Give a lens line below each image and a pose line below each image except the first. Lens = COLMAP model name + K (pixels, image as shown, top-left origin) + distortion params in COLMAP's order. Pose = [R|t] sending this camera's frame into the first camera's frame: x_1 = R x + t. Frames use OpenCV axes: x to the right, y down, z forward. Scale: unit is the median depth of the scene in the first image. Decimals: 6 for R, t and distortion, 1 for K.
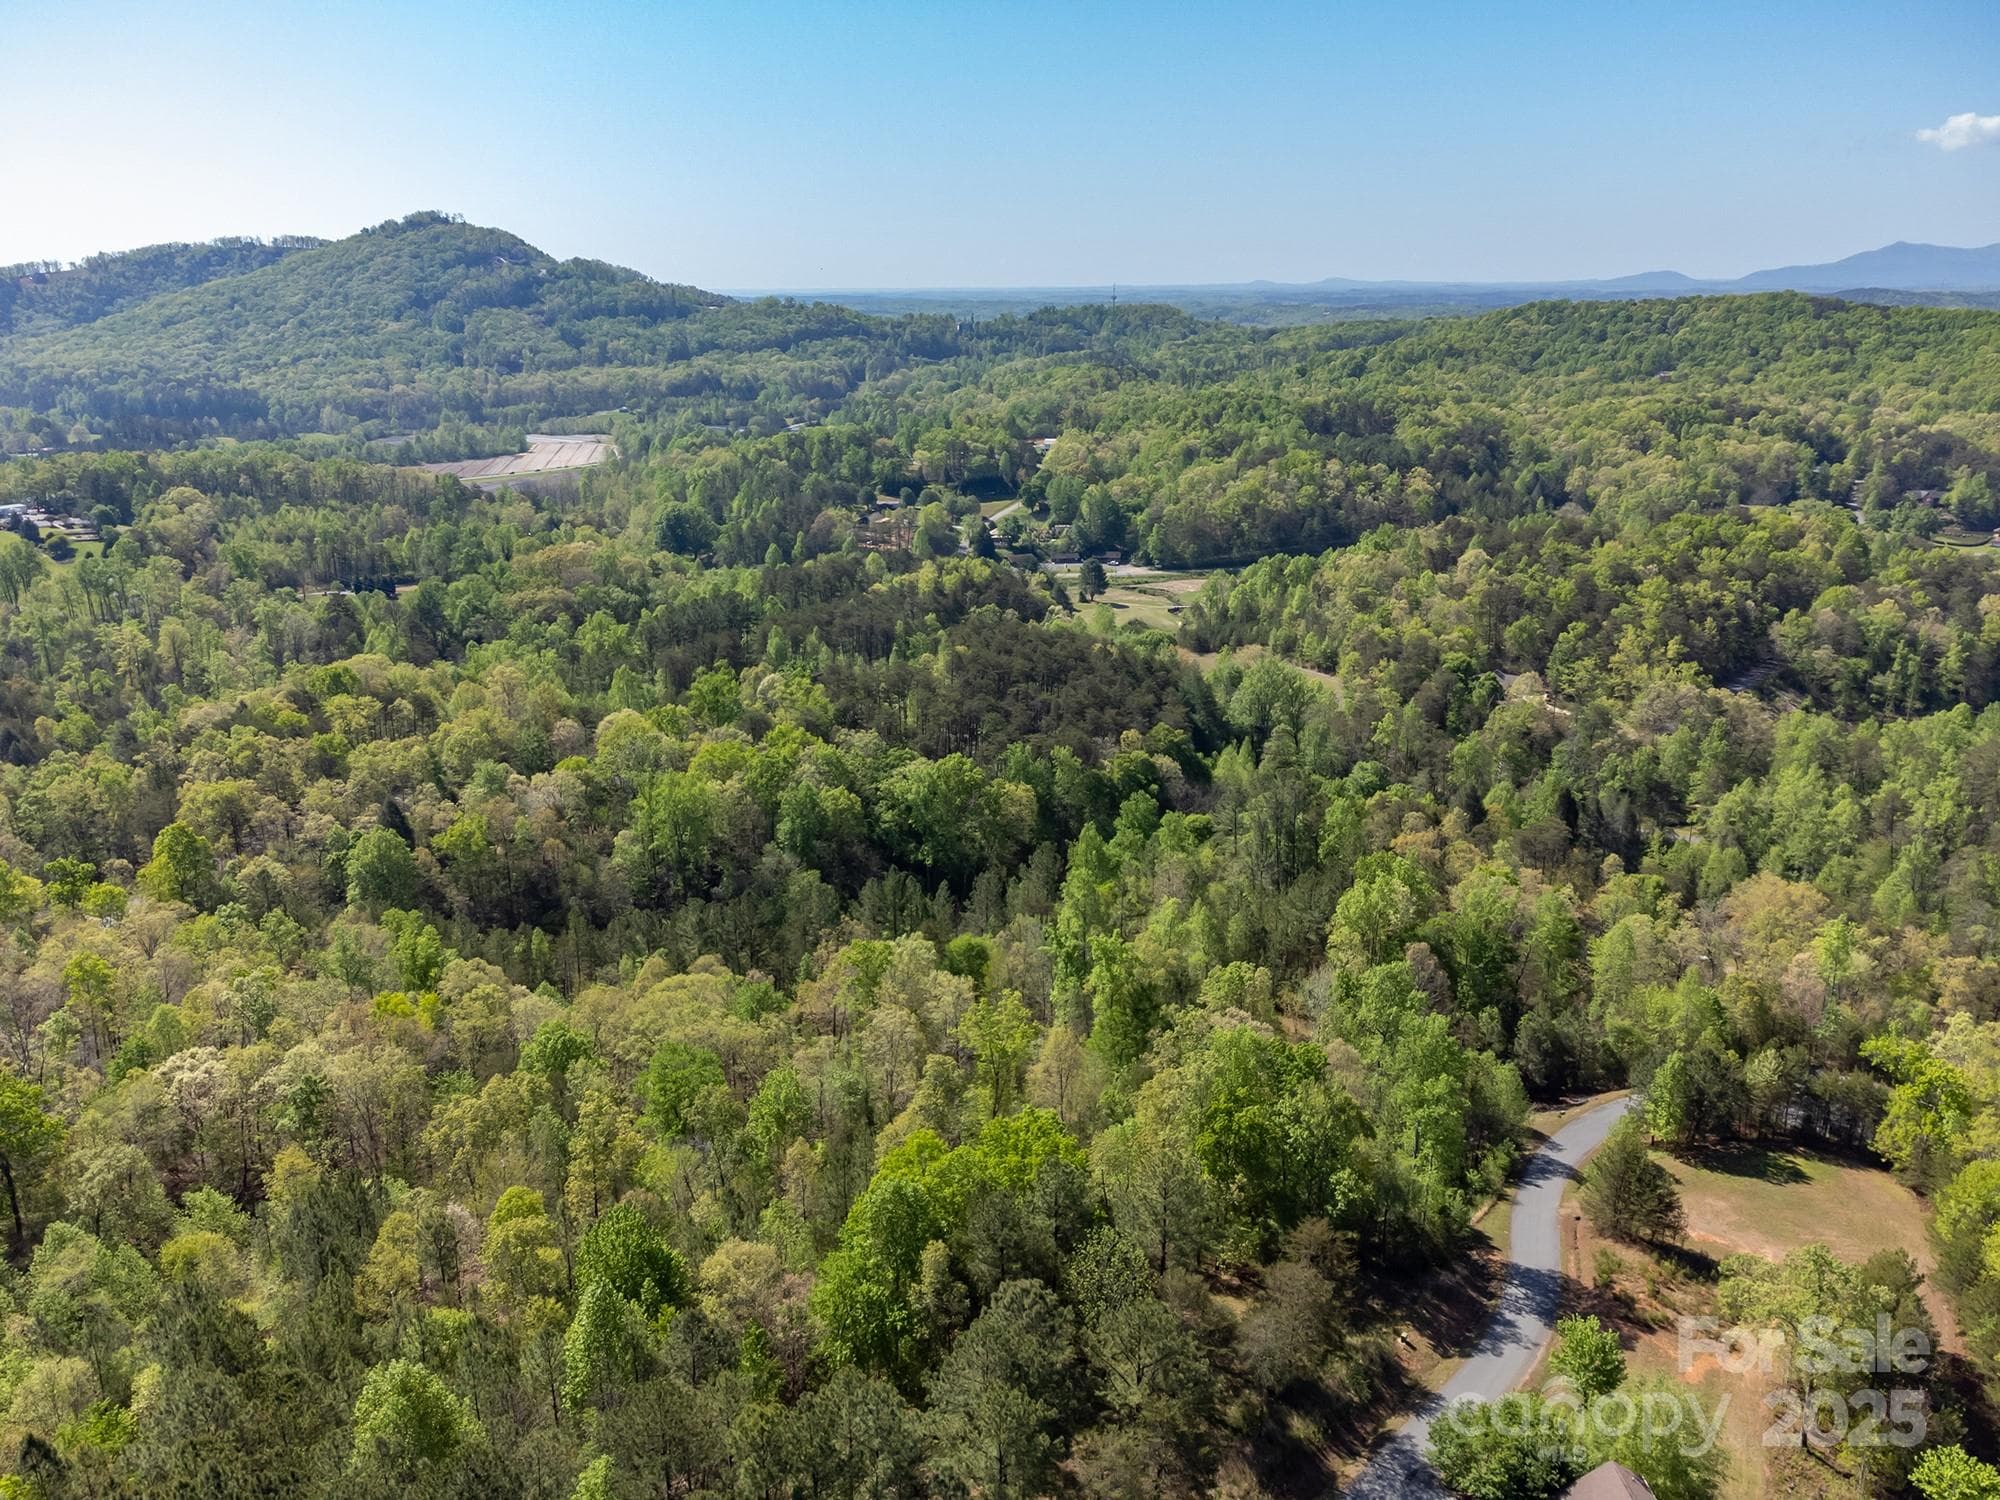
lens RADIAL K [[1489.5, 0, 1002.5], [0, 1489.5, 749.9], [0, 0, 1]] dist [0.022009, -0.007573]
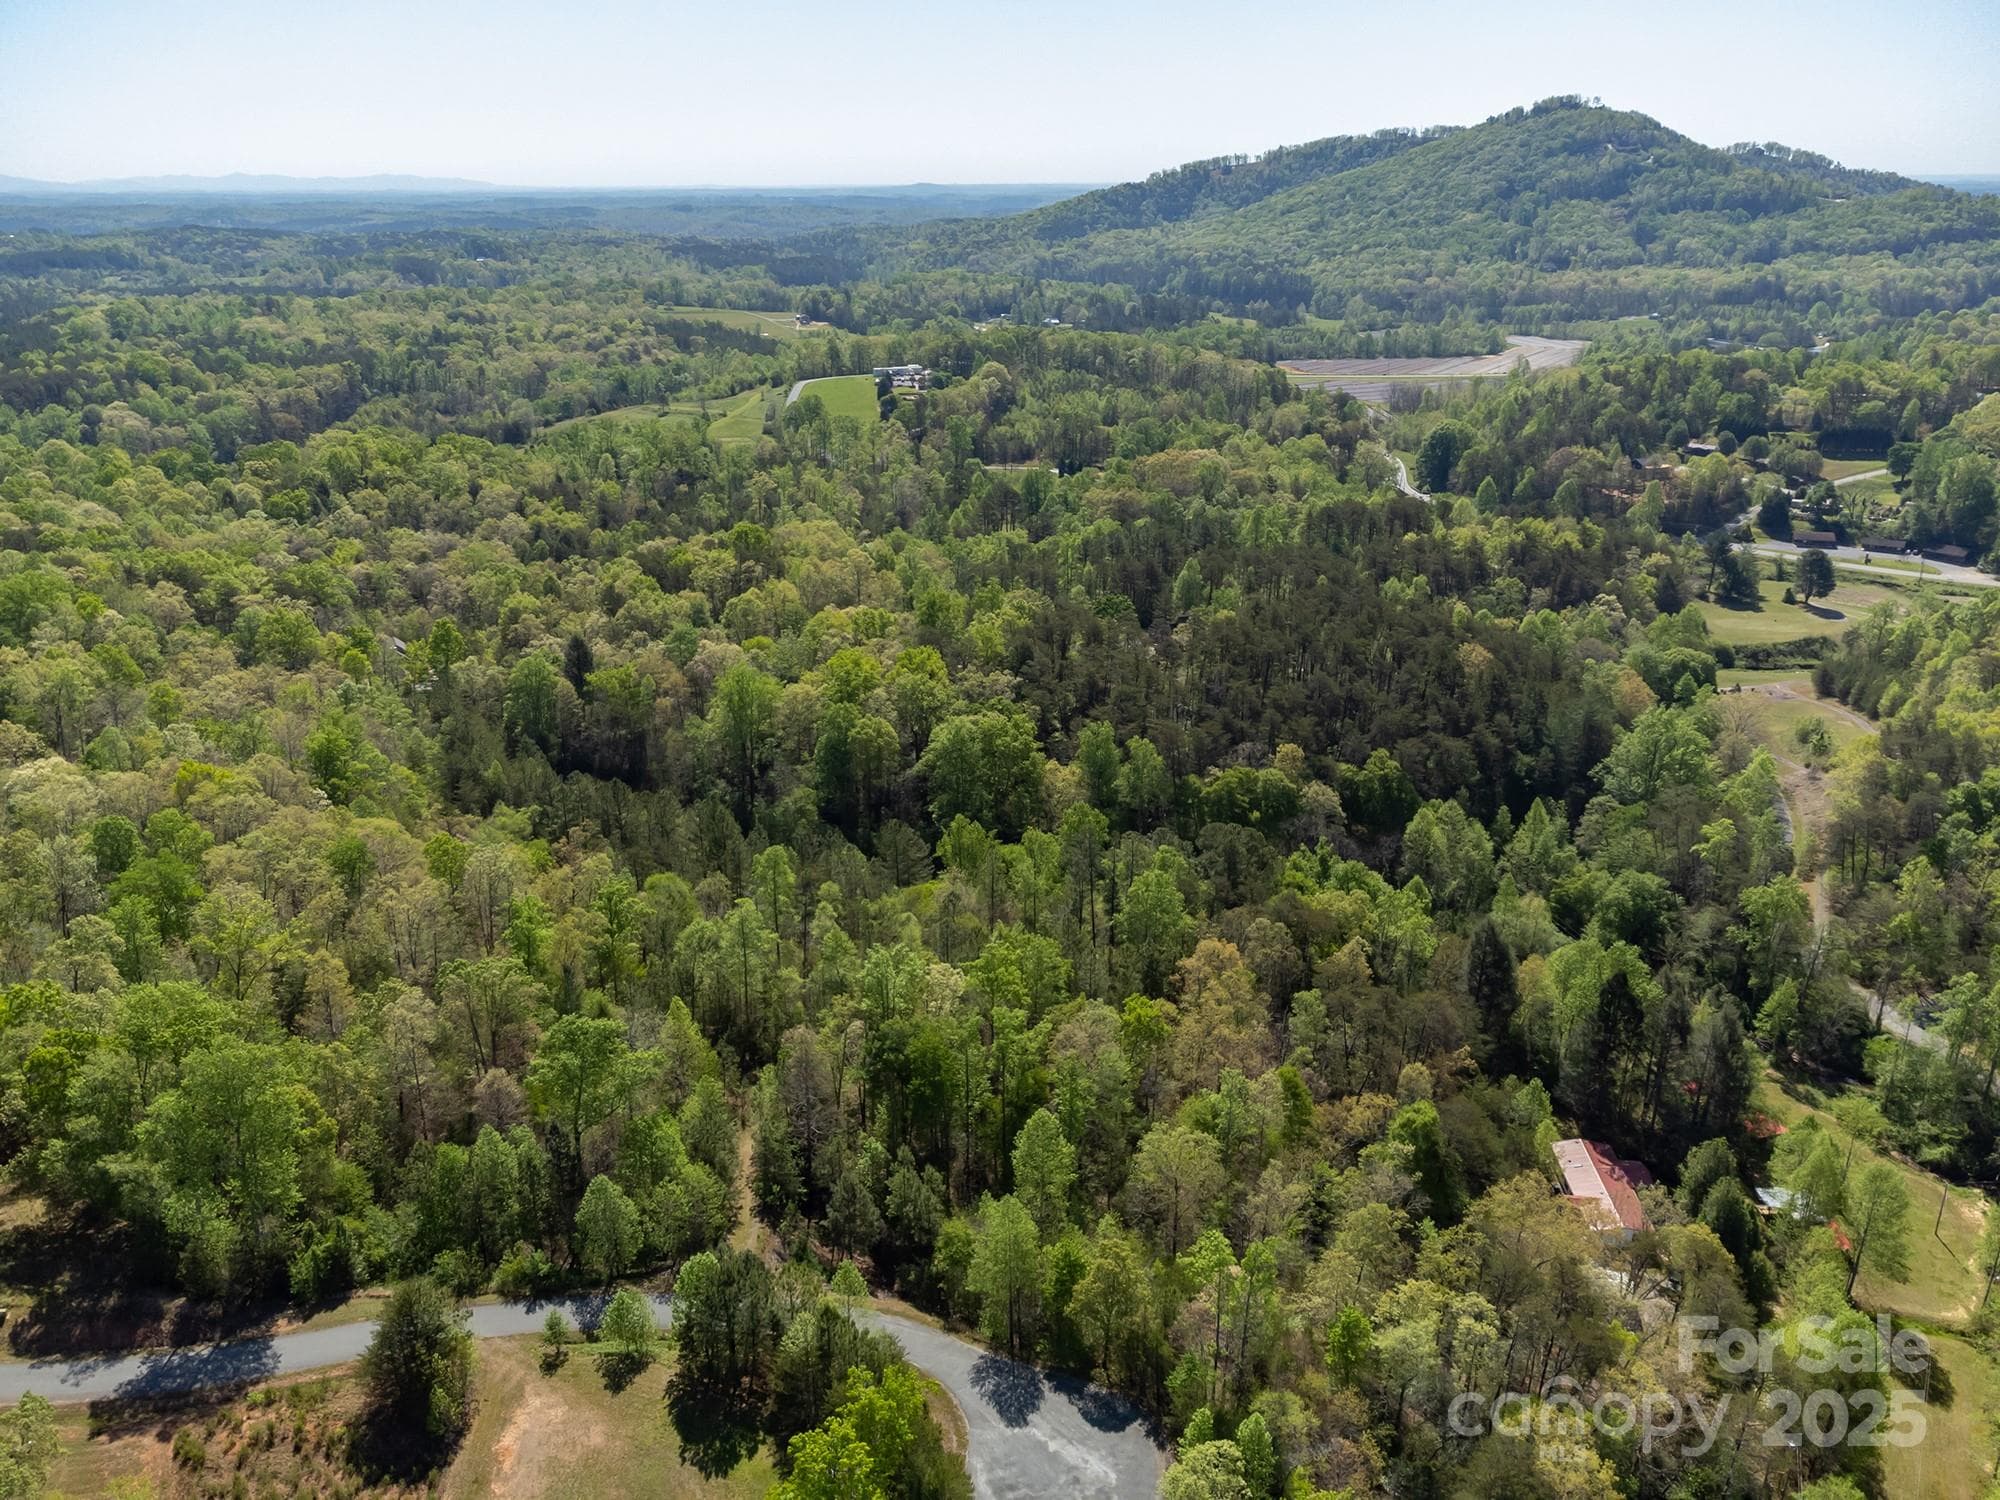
lens RADIAL K [[1489.5, 0, 991.3], [0, 1489.5, 745.9], [0, 0, 1]] dist [0.022009, -0.007573]
pose [[0.724899, 0.248588, -0.642437, 0.429878], [-0.206160, 0.968160, 0.142002, -0.082361], [0.657282, 0.029507, 0.753067, 0.223157]]
